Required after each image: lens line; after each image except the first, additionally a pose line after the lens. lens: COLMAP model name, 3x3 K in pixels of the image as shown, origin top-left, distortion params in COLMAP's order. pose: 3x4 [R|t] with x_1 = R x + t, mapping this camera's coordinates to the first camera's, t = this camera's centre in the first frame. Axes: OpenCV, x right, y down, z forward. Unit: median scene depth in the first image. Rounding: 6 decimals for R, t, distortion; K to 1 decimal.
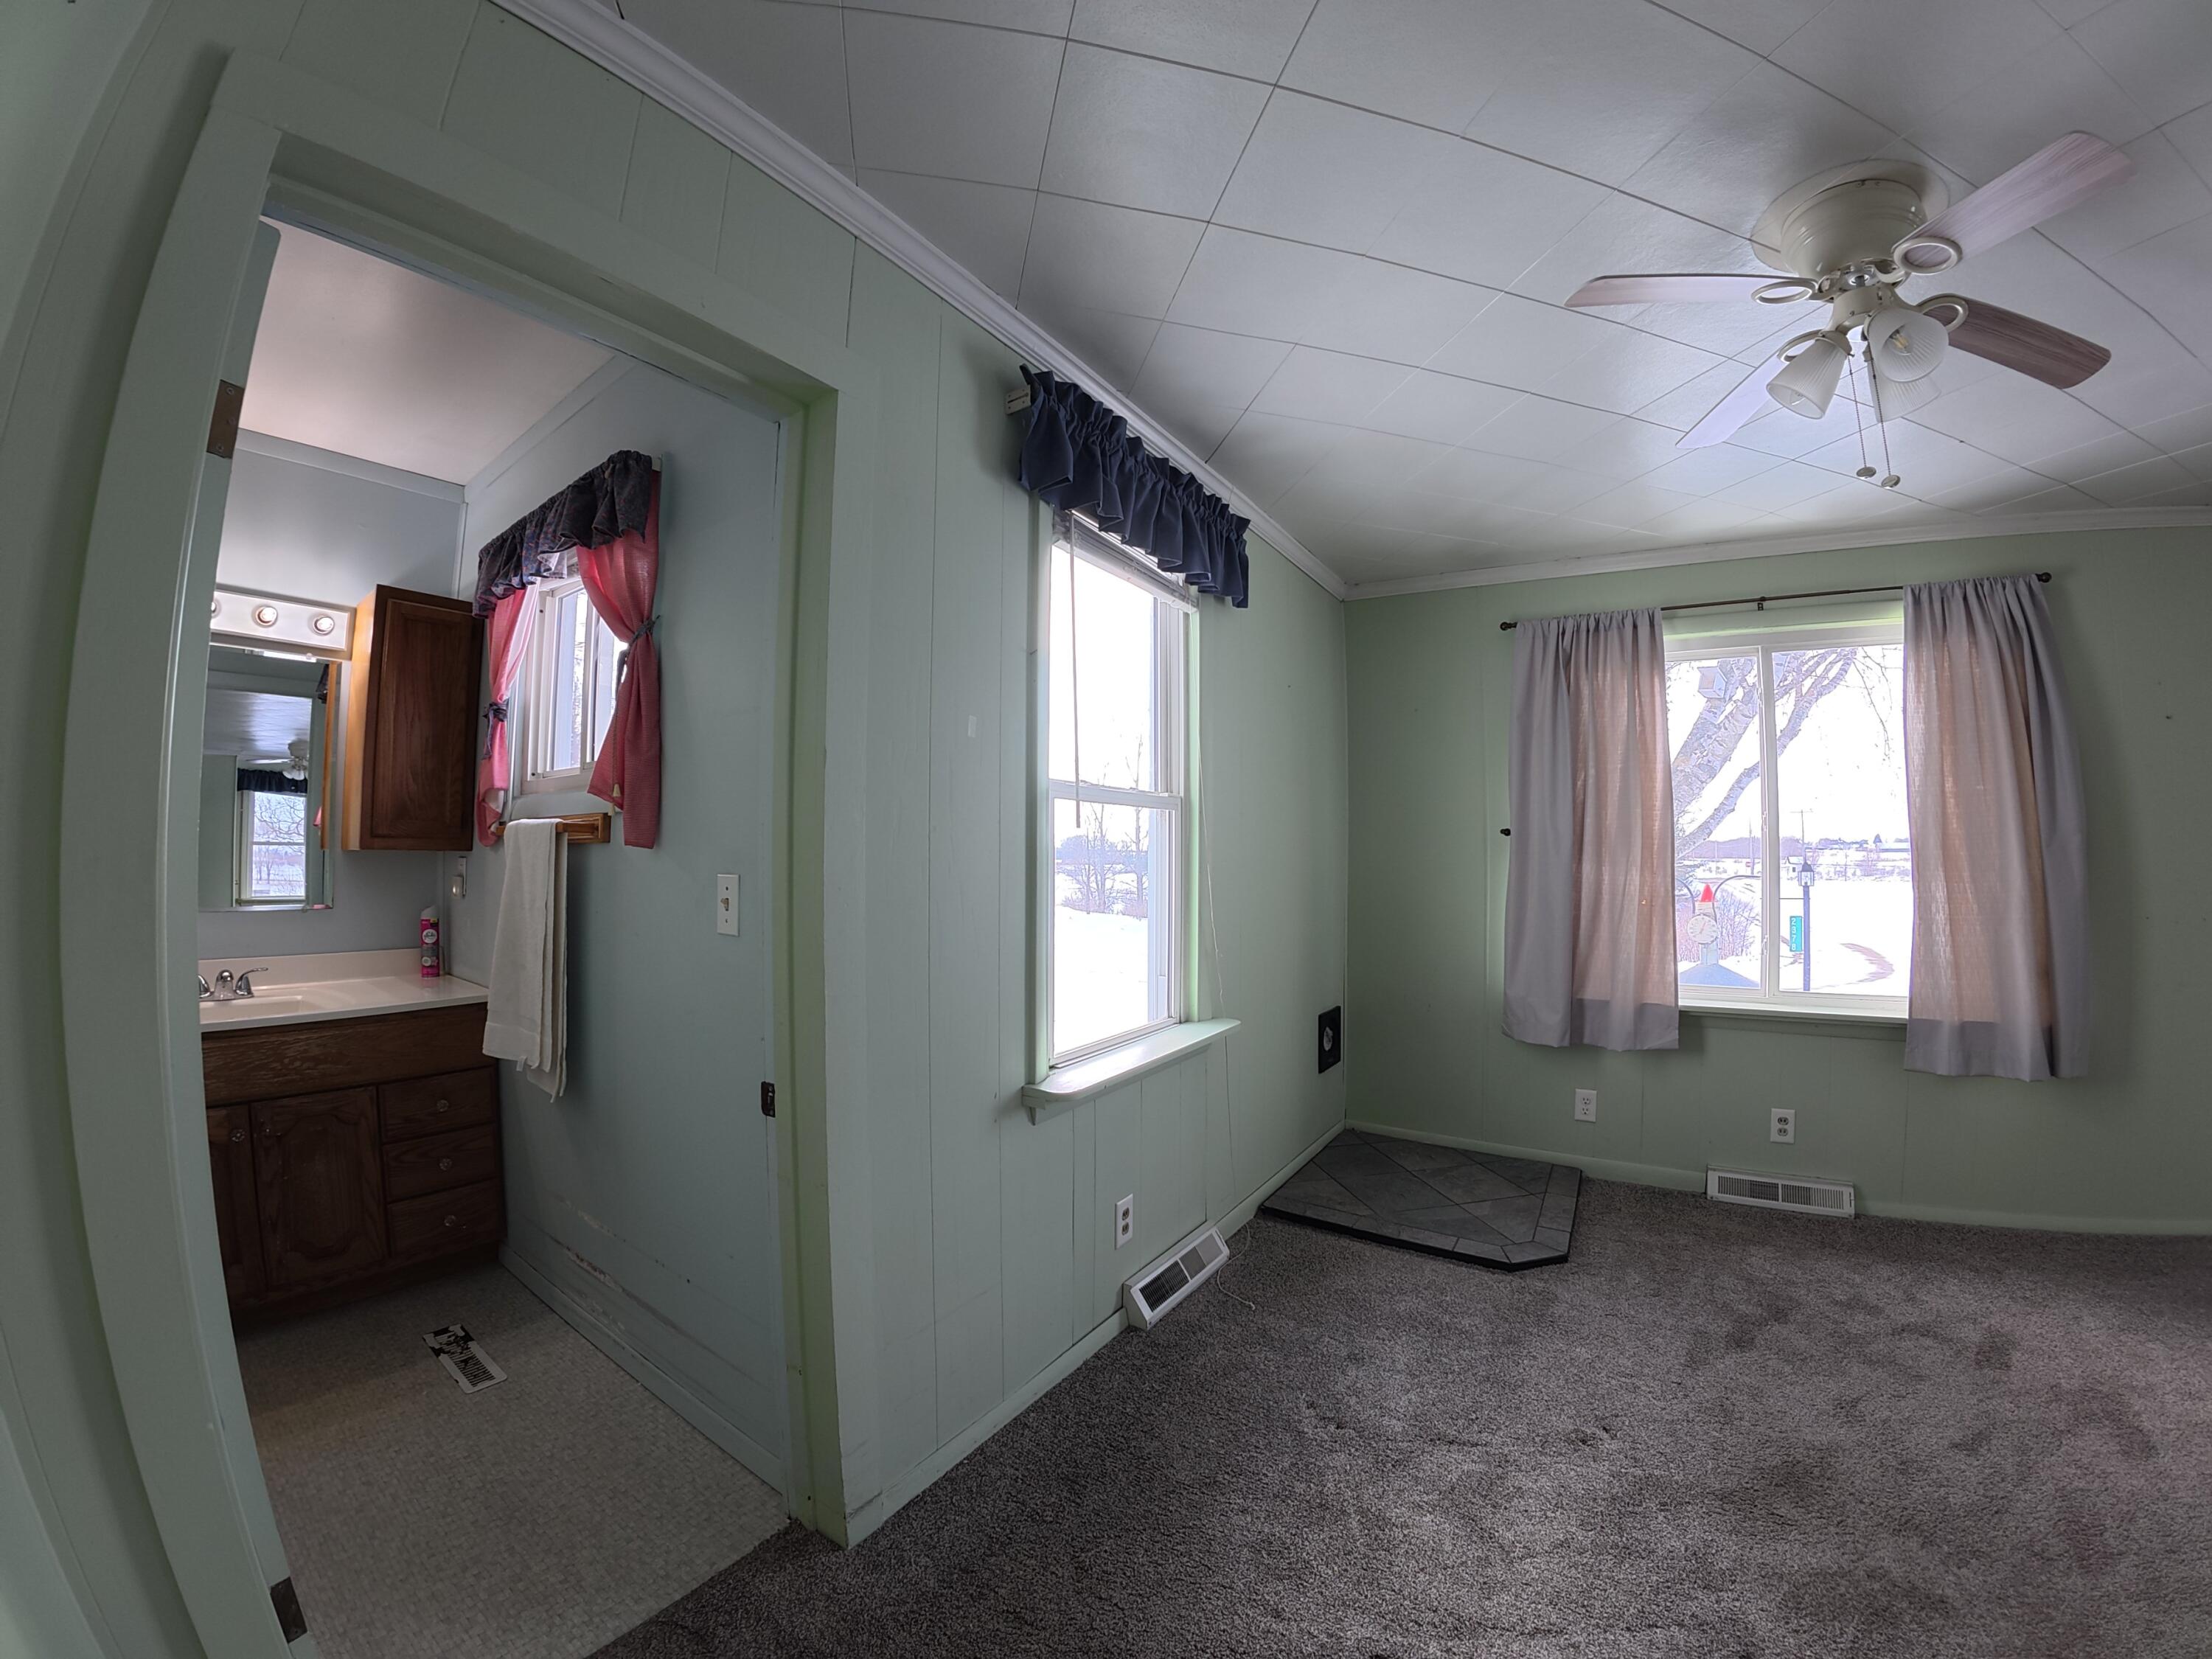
lens RADIAL K [[840.9, 0, 1107.2], [0, 840.9, 823.8], [0, 0, 1]] dist [-0.111143, 0.010211]
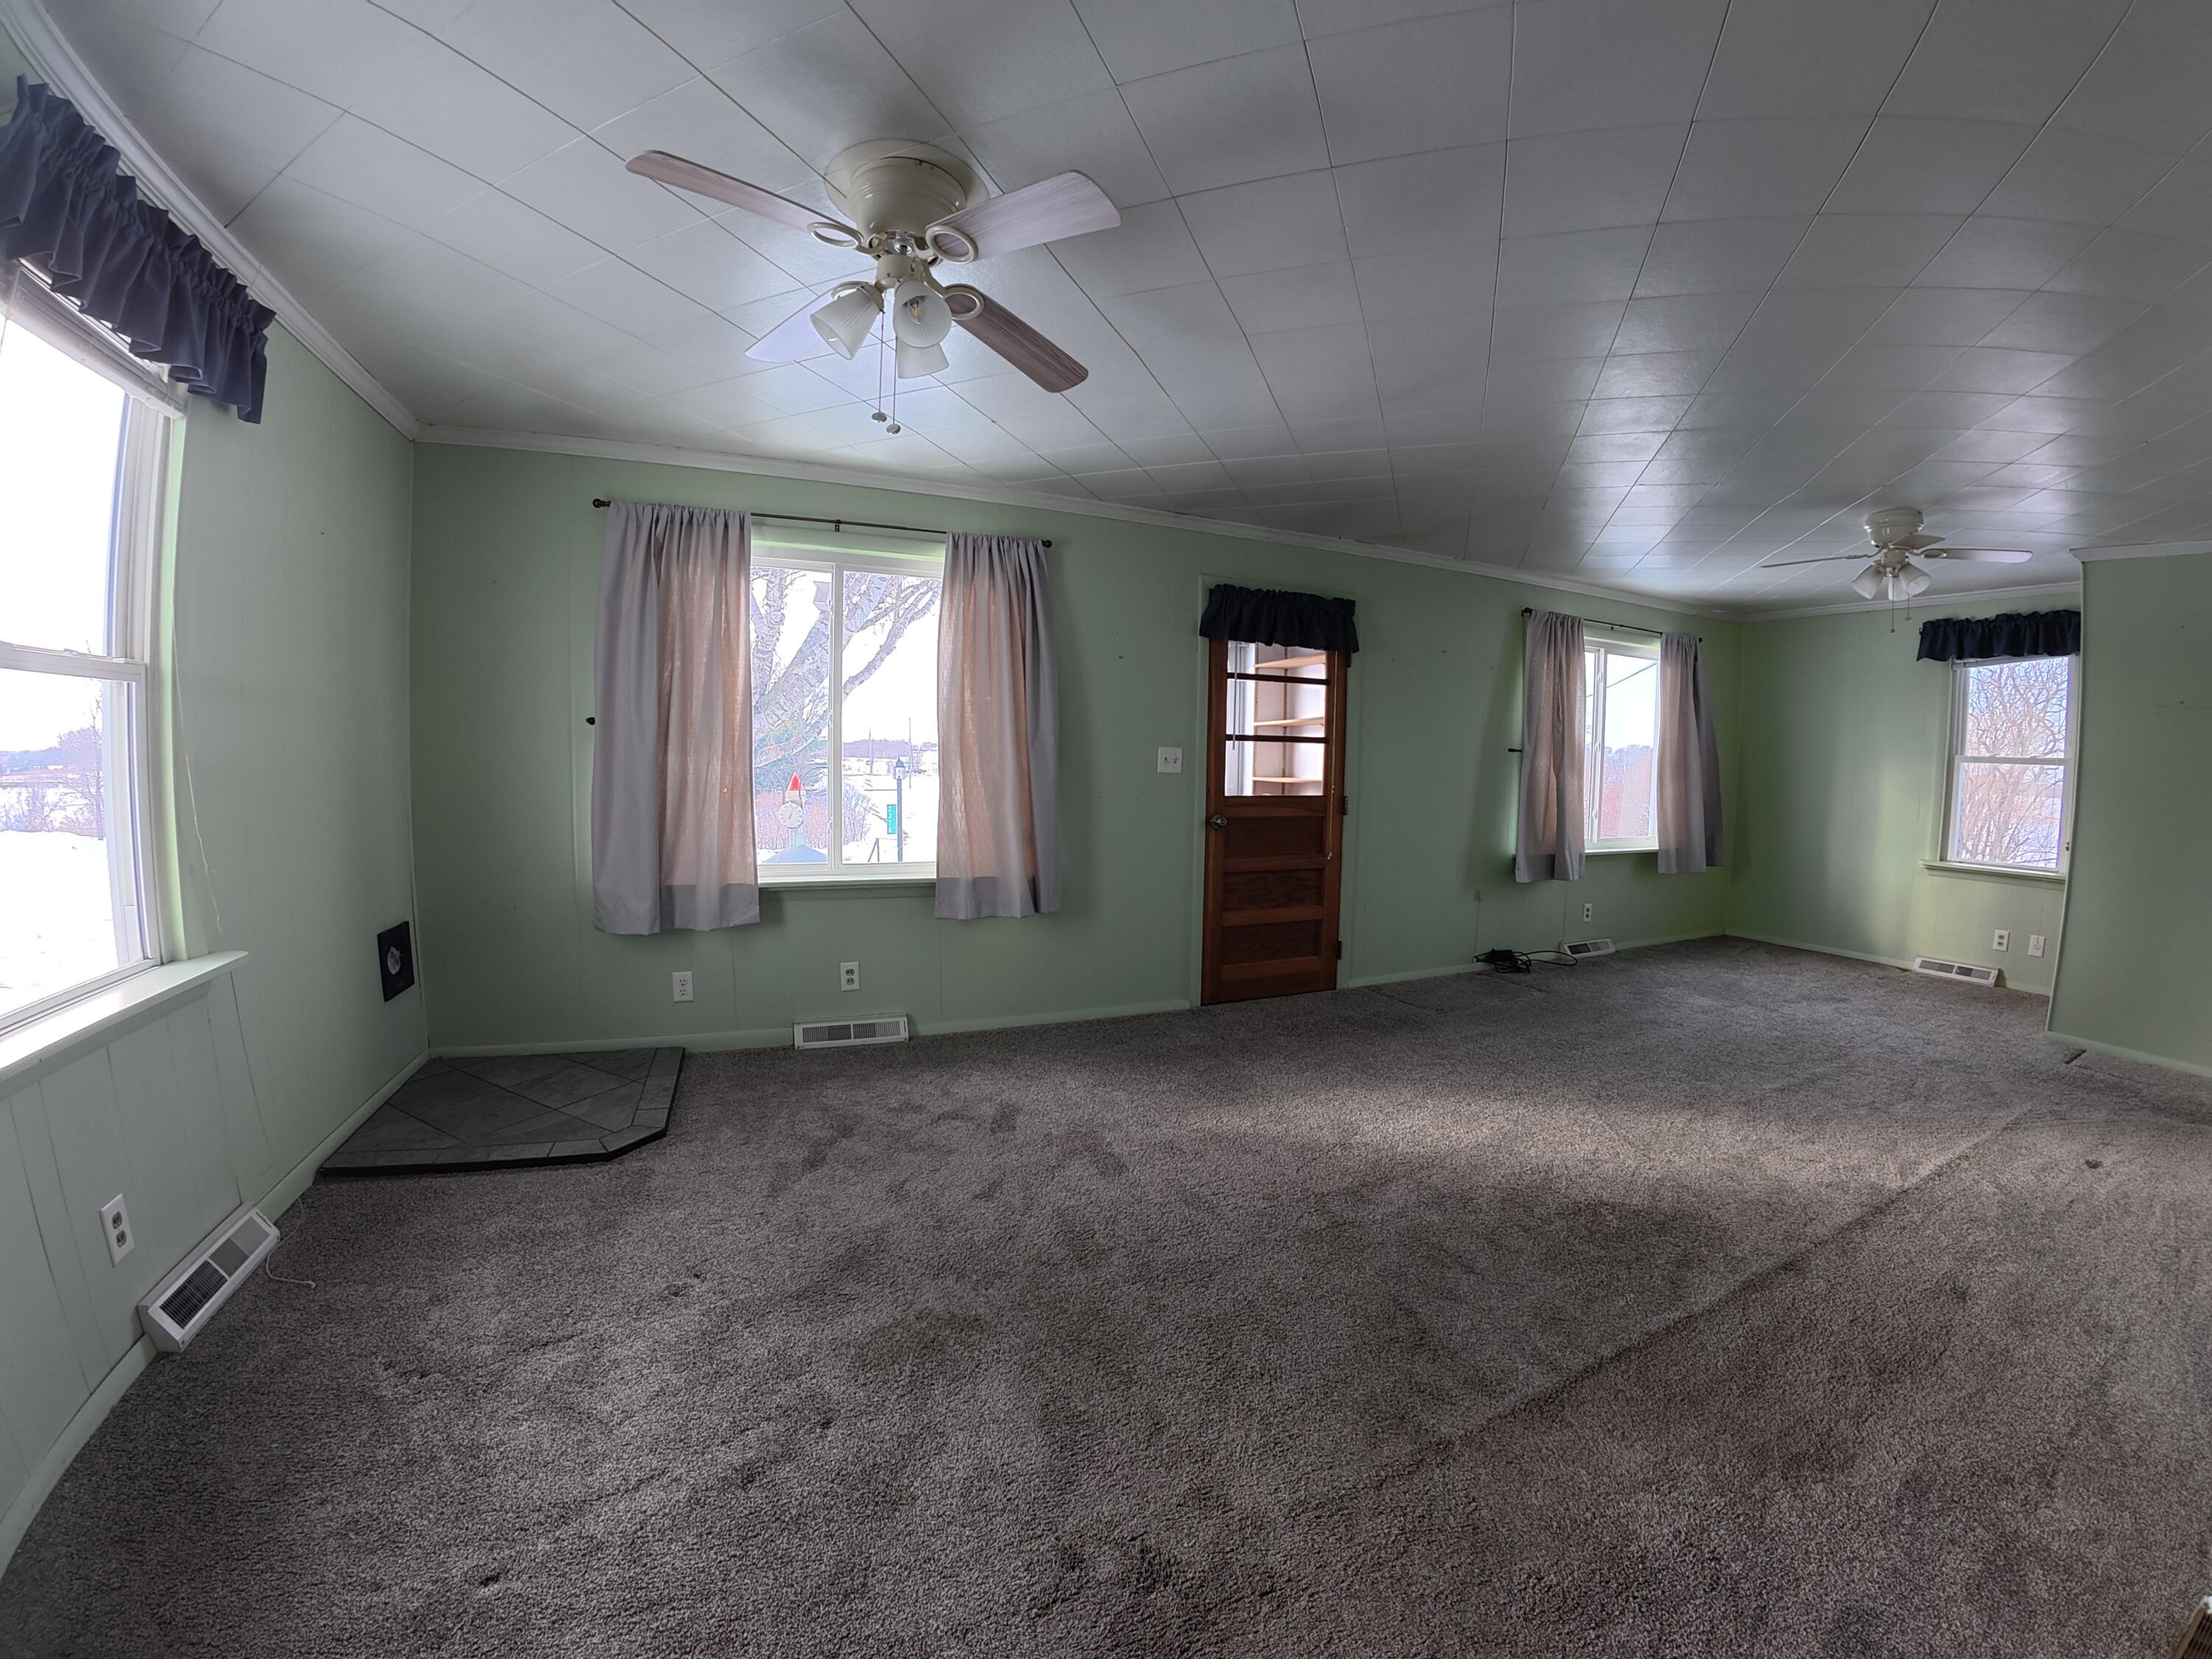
lens RADIAL K [[840.9, 0, 1107.2], [0, 840.9, 823.8], [0, 0, 1]] dist [-0.111143, 0.010211]
pose [[0.570260, -0.058760, 0.819360, 0.073730], [-0.043991, 0.993823, 0.101889, 0.010262], [-0.820286, -0.094148, 0.564152, -0.047953]]
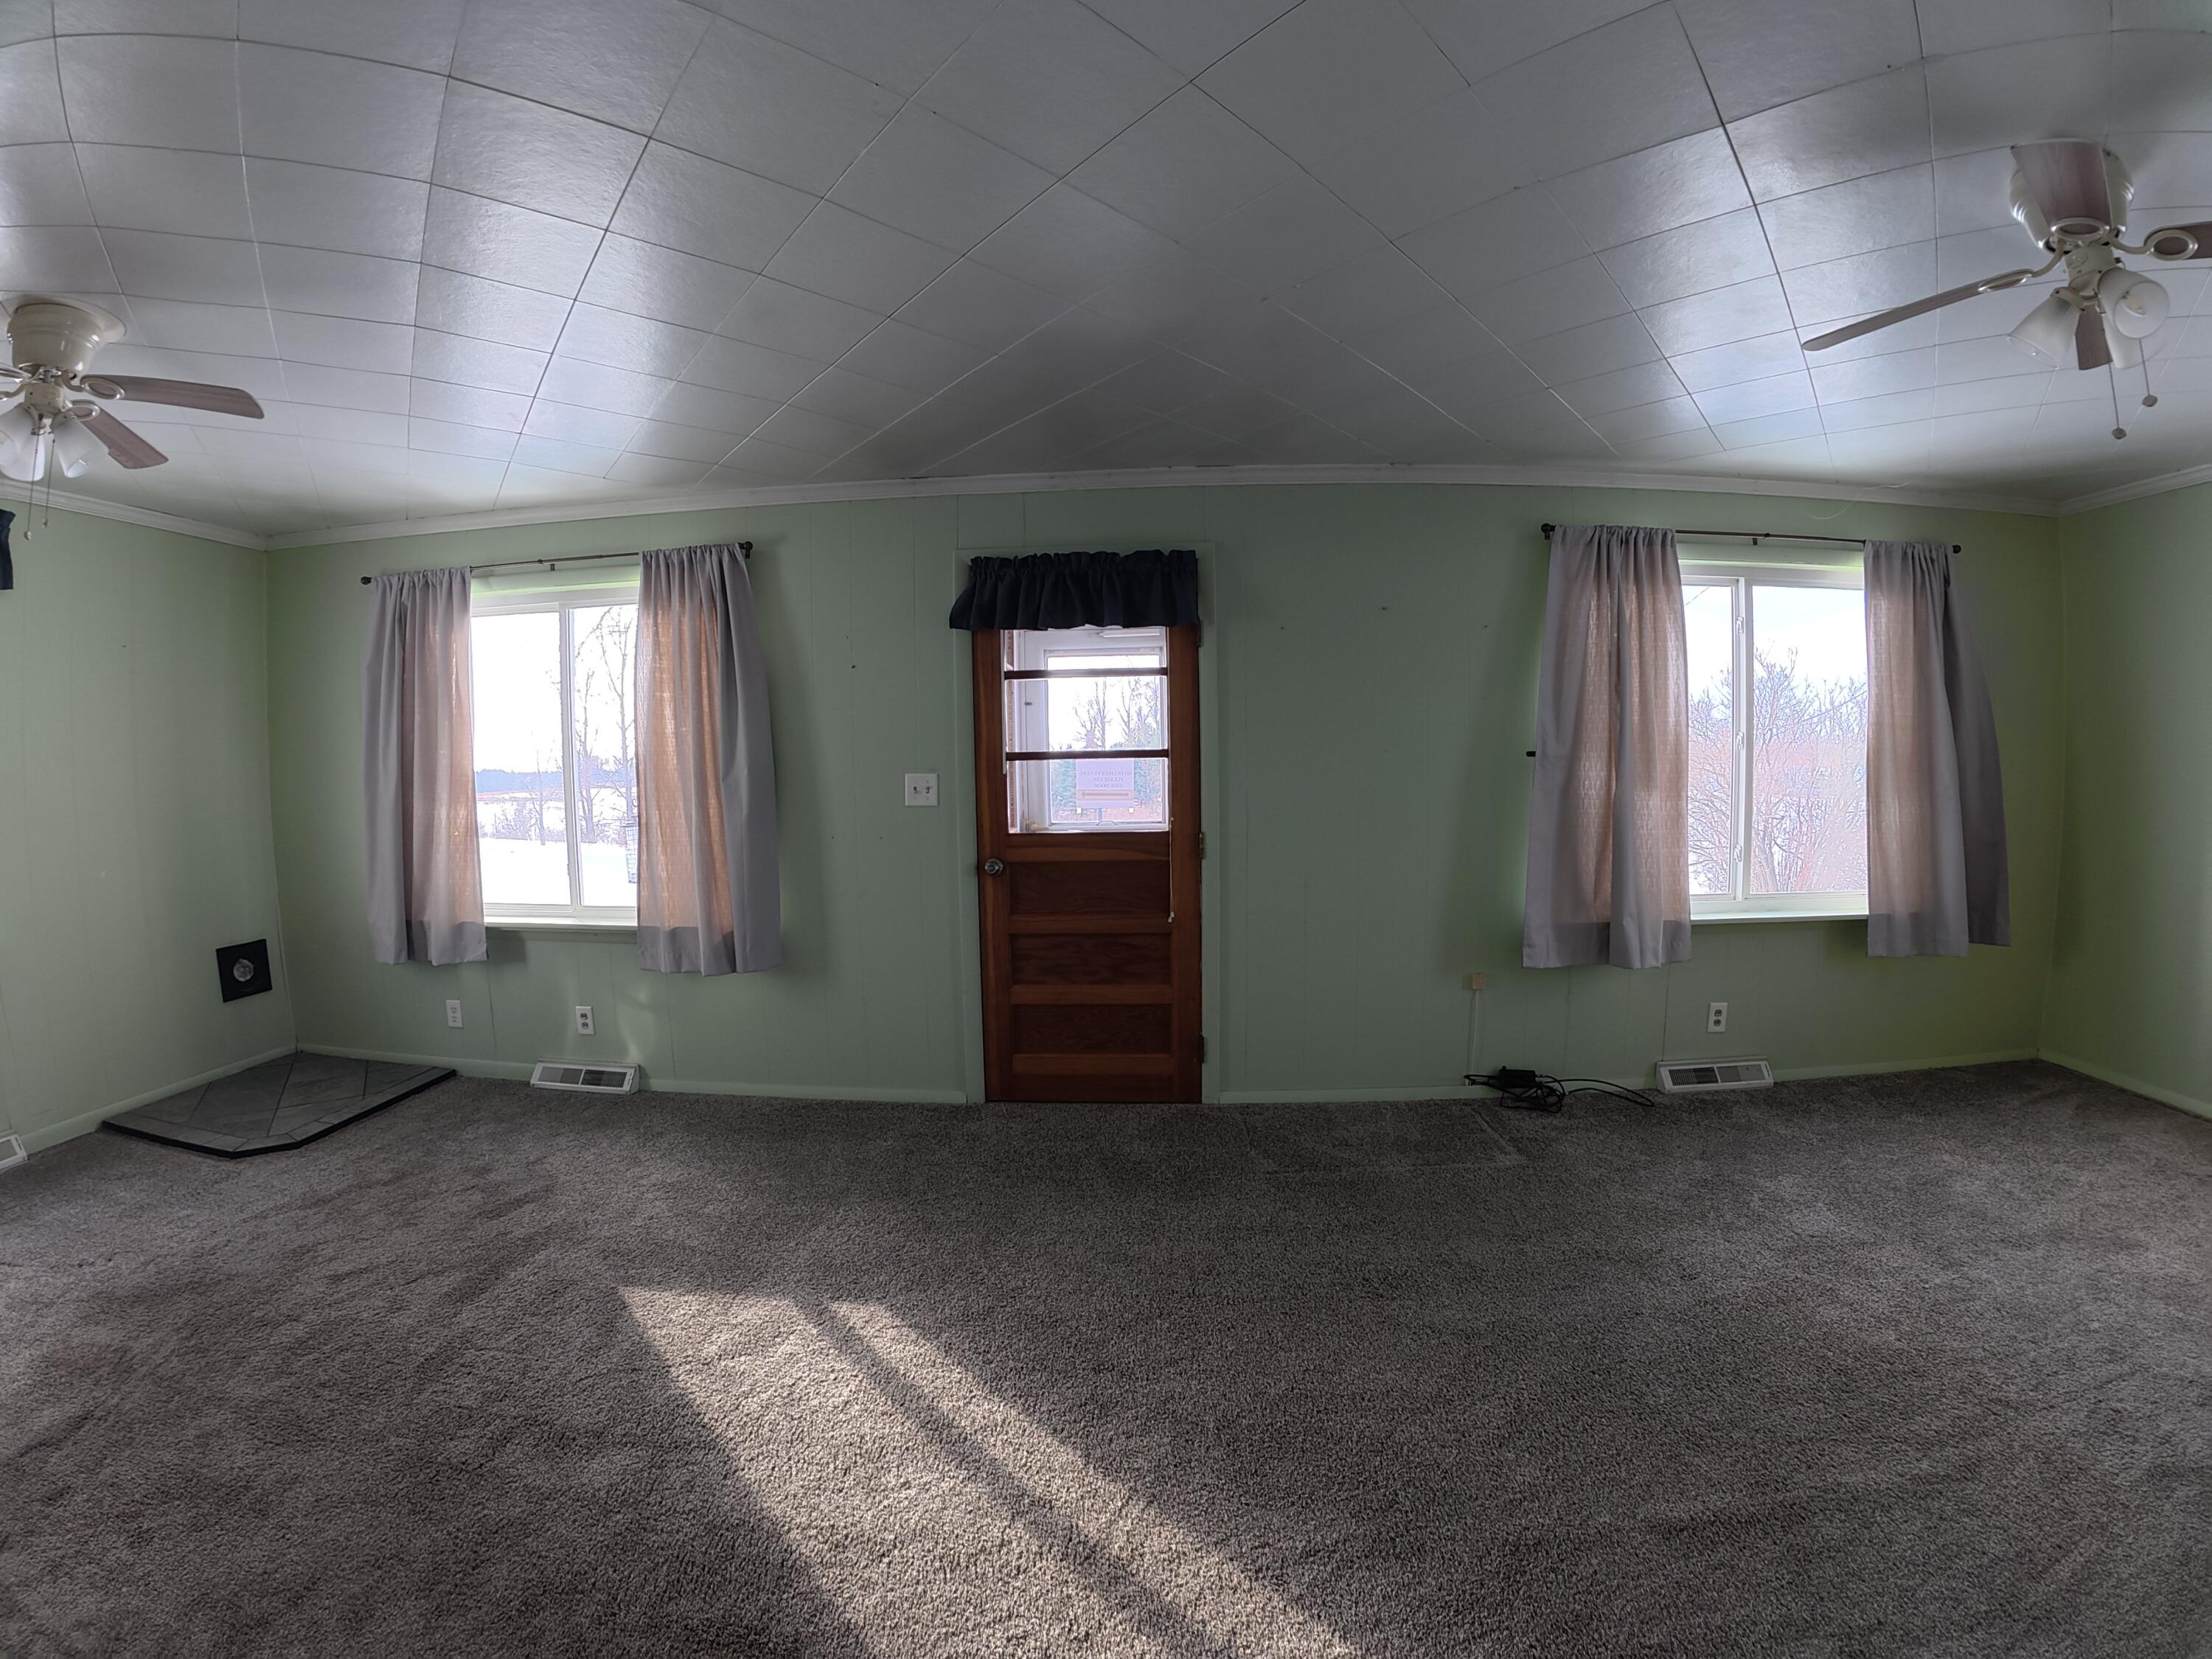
lens RADIAL K [[840.9, 0, 1107.2], [0, 840.9, 823.8], [0, 0, 1]] dist [-0.111143, 0.010211]
pose [[0.868064, -0.051175, 0.493808, 1.110502], [0.001279, 0.994900, 0.100856, -0.029557], [-0.496451, -0.086917, 0.863703, -0.483718]]
